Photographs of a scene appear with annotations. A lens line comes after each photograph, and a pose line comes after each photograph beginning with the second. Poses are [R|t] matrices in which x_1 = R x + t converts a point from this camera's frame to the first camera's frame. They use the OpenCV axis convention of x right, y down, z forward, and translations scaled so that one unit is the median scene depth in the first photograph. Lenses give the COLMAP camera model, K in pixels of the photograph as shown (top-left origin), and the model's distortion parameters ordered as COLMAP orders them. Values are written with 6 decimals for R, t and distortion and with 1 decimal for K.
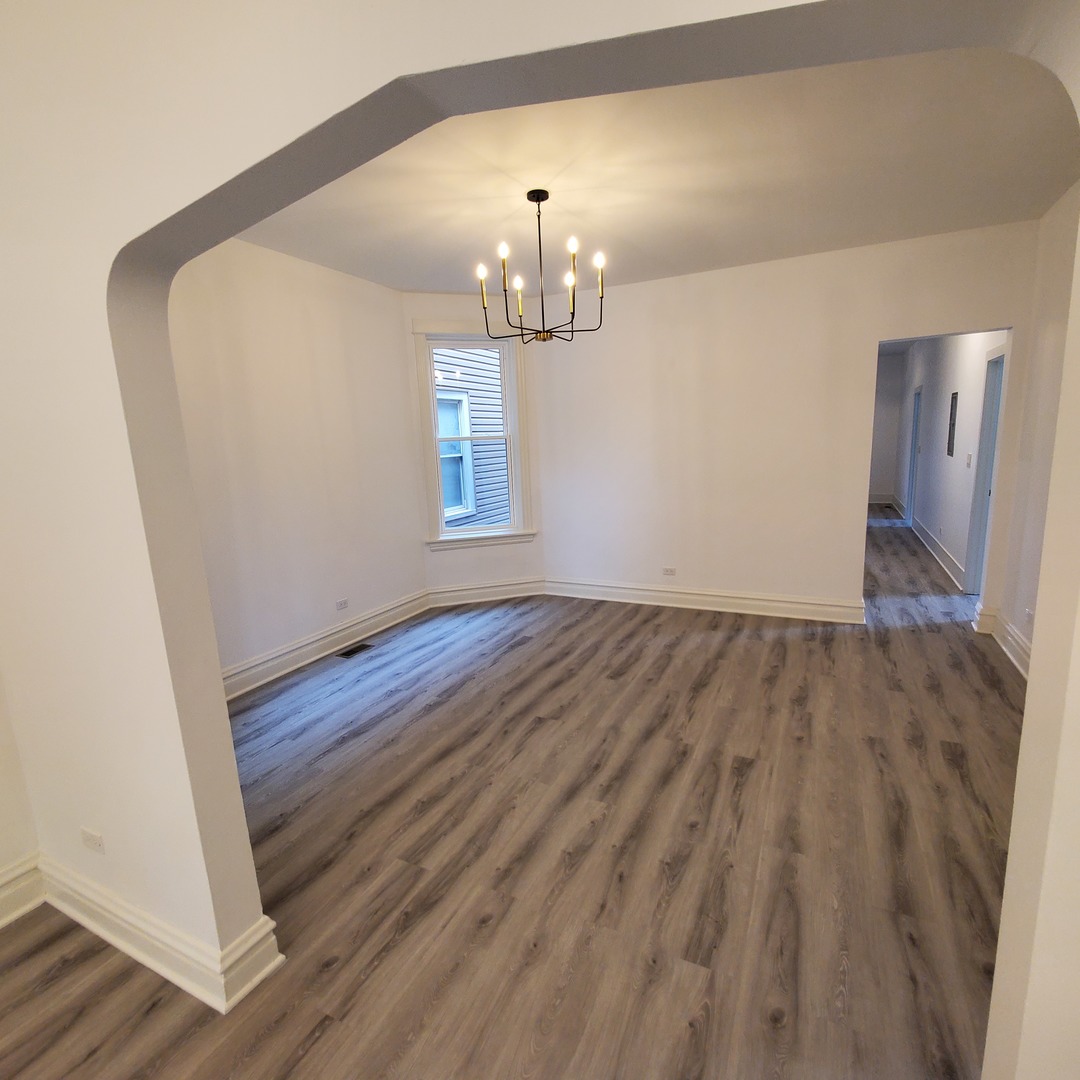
lens RADIAL K [[563.5, 0, 546.3], [0, 563.5, 543.1], [0, 0, 1]] dist [-0.003407, 0.001309]
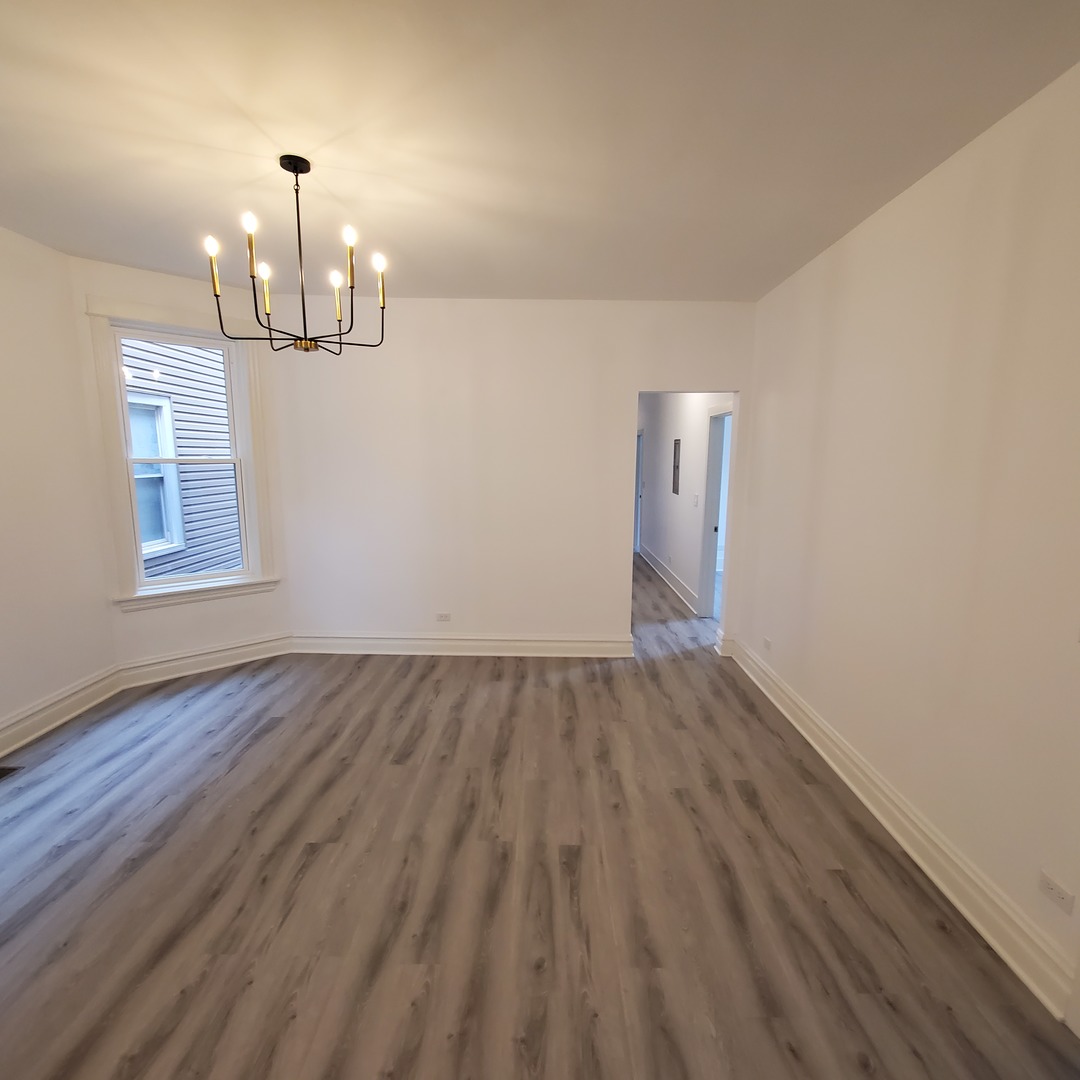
lens RADIAL K [[563.5, 0, 541.9], [0, 563.5, 543.1], [0, 0, 1]] dist [-0.003407, 0.001309]
pose [[0.898390, -0.019606, 0.438760, -0.055486], [0.034533, 0.999064, -0.026065, -0.060745], [-0.437838, 0.038569, 0.898226, 0.165096]]
